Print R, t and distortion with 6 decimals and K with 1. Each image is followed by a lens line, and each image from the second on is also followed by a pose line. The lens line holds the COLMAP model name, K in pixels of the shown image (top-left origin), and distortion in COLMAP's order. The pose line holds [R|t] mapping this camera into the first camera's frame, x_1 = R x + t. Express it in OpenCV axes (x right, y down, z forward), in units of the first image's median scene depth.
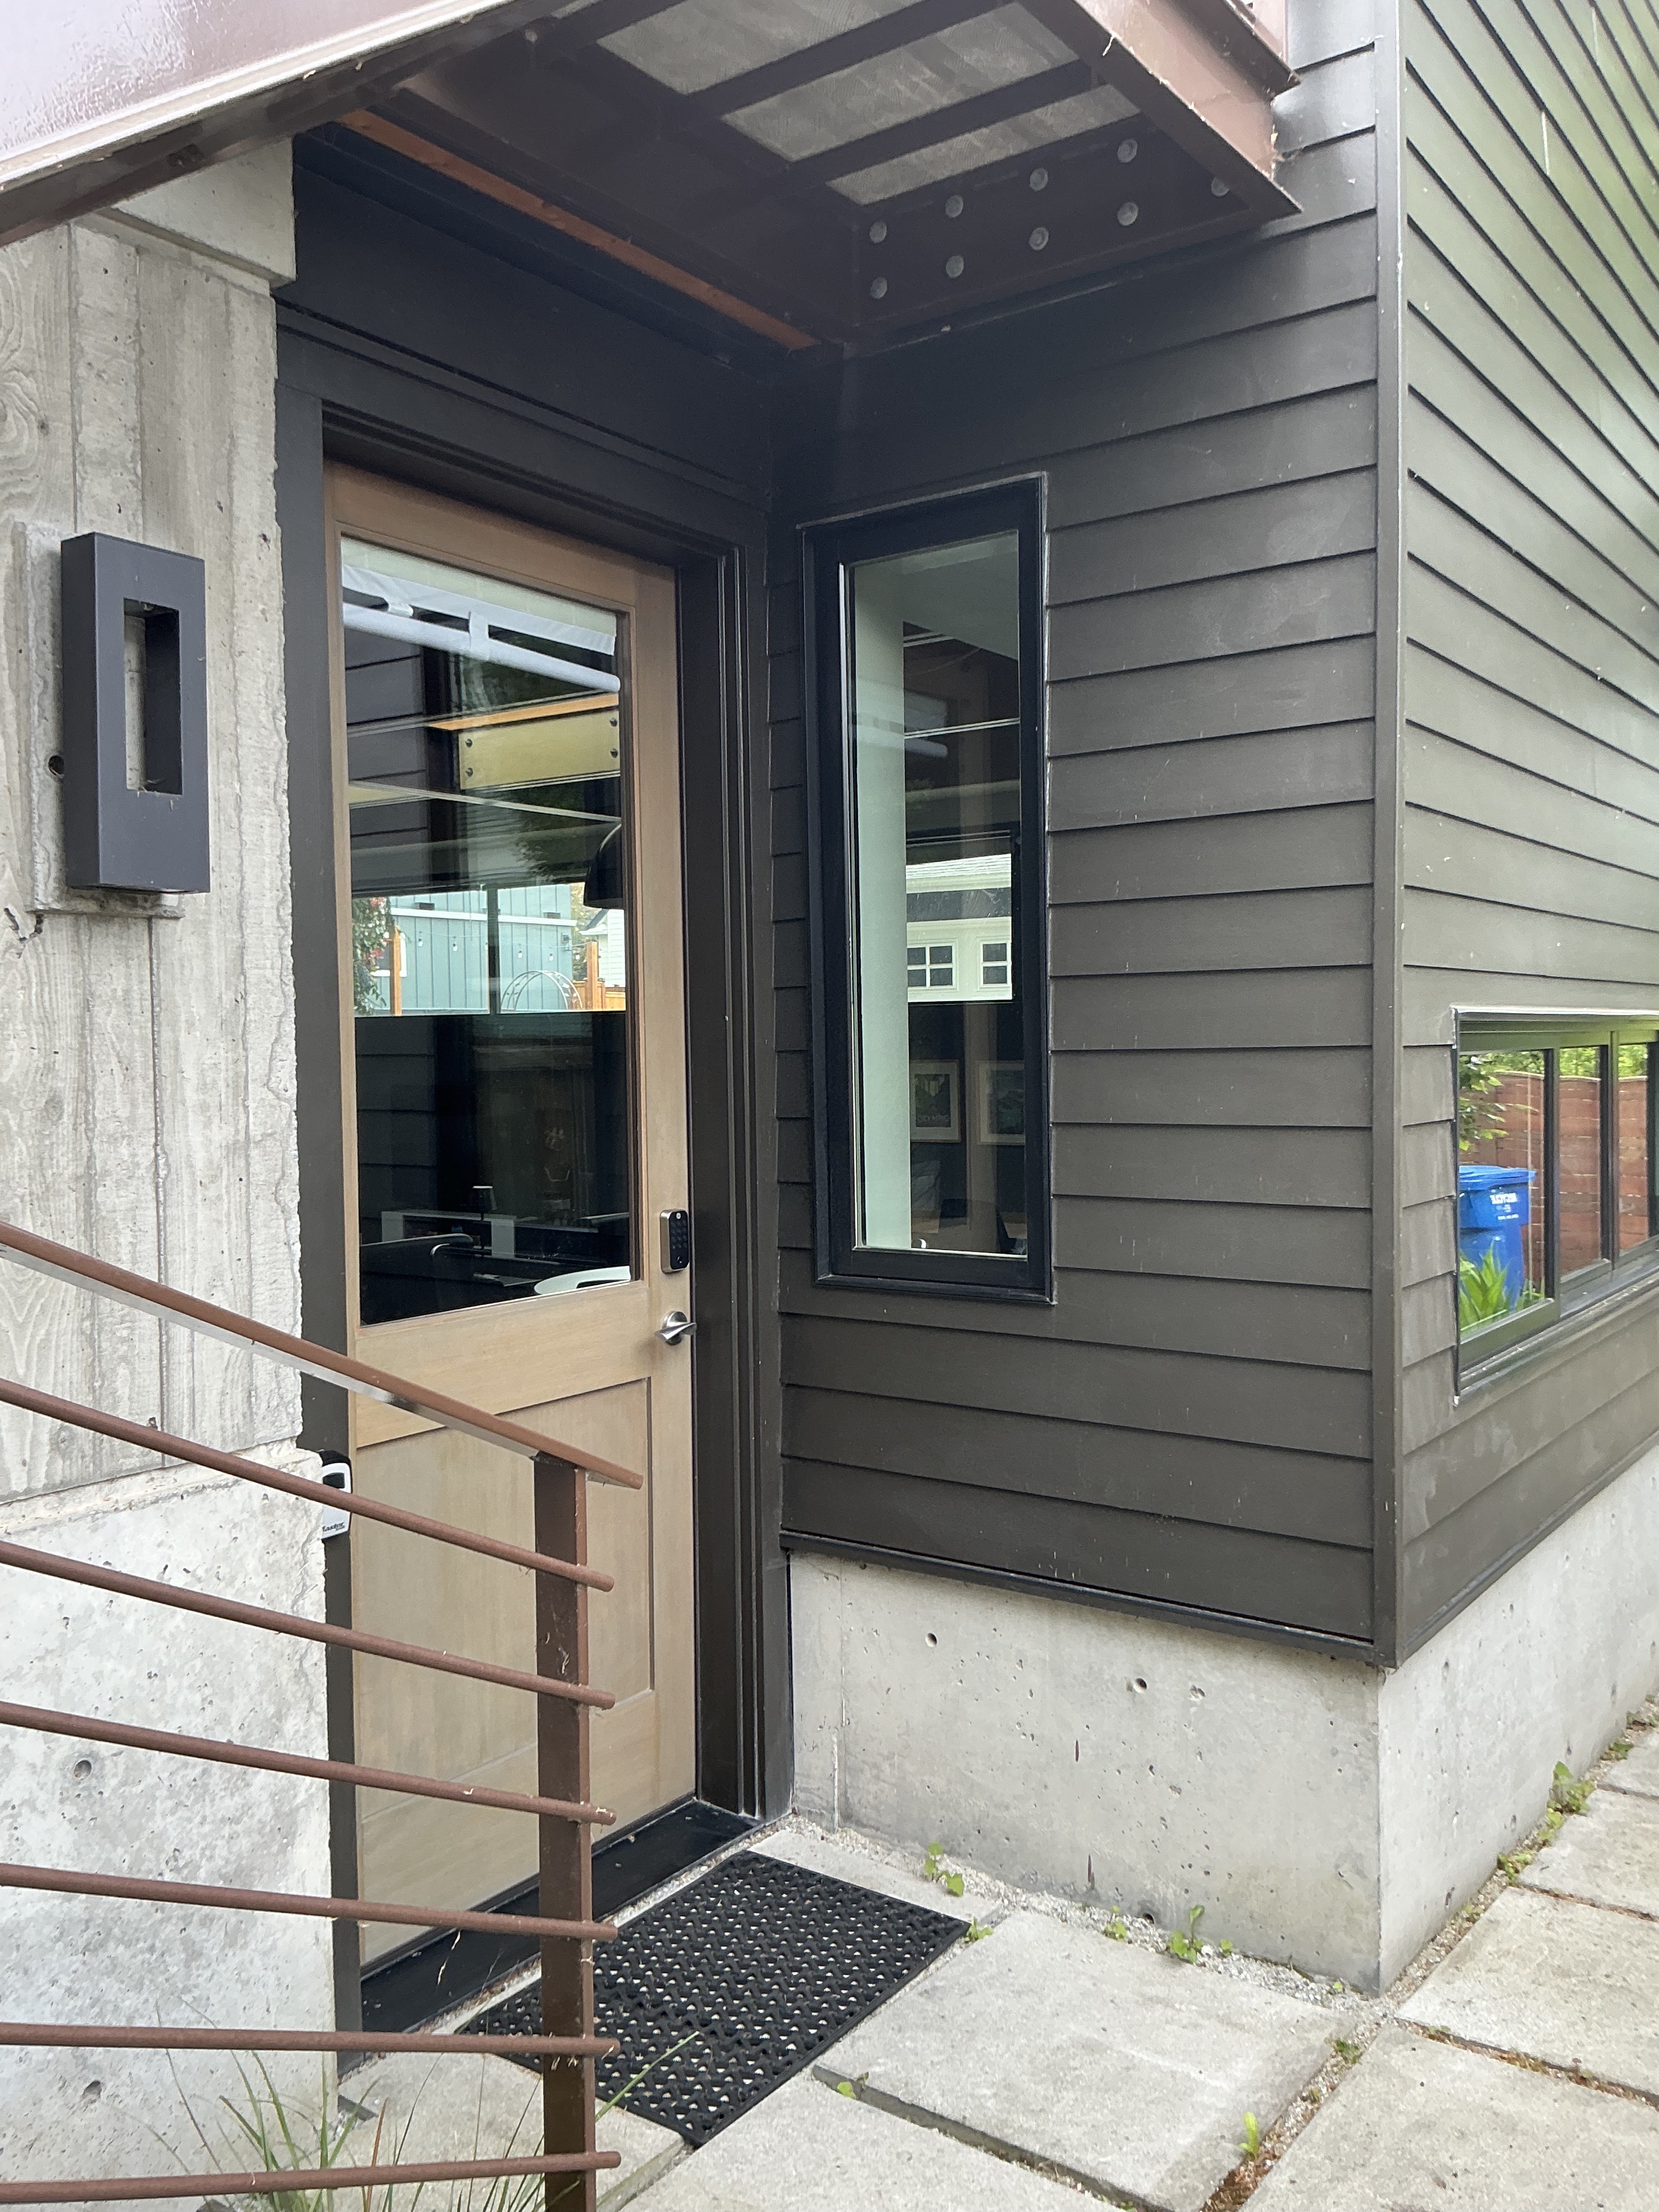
lens RADIAL K [[1825.9, 0, 829.4], [0, 1825.9, 1102.6], [0, 0, 1]] dist [0.068165, 0.000329]
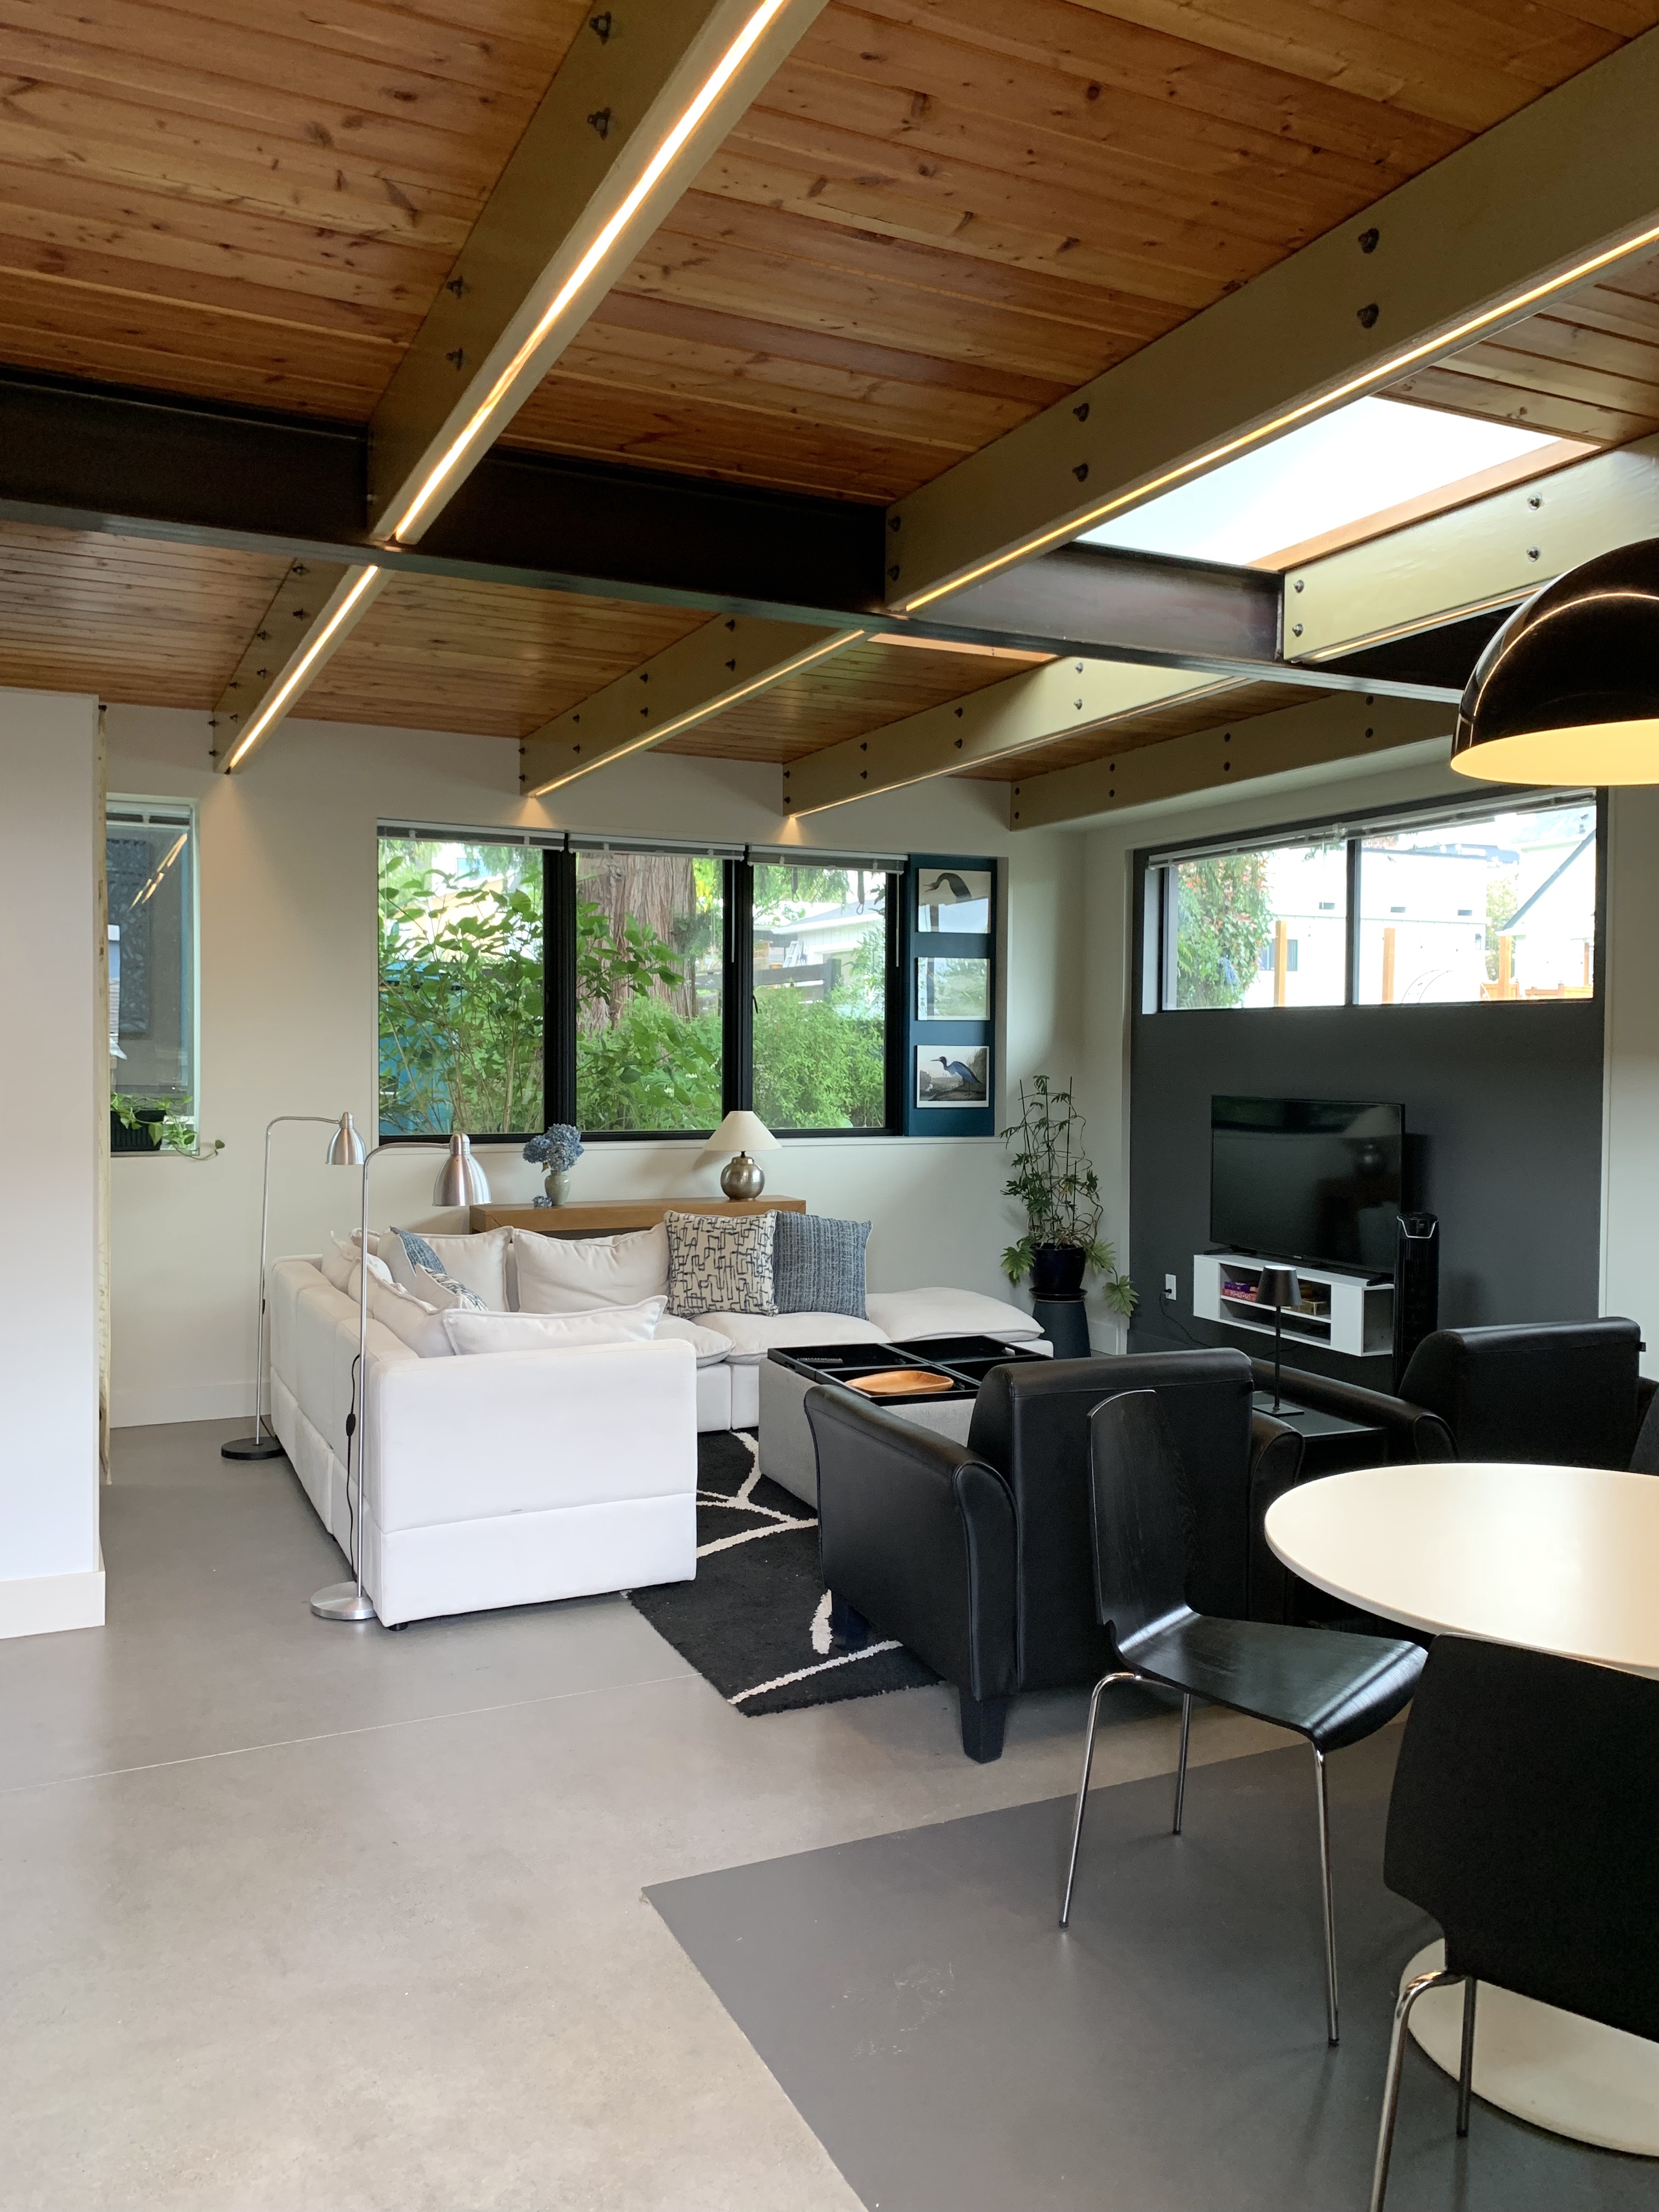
lens RADIAL K [[1675.2, 0, 828.5], [0, 1675.2, 1105.0], [0, 0, 1]] dist [-0.000197, -0.000195]
pose [[0.870756, 0.036666, -0.490347, -0.032557], [-0.034497, 0.999314, 0.013465, -0.010220], [0.490505, 0.005191, 0.871423, 0.302282]]
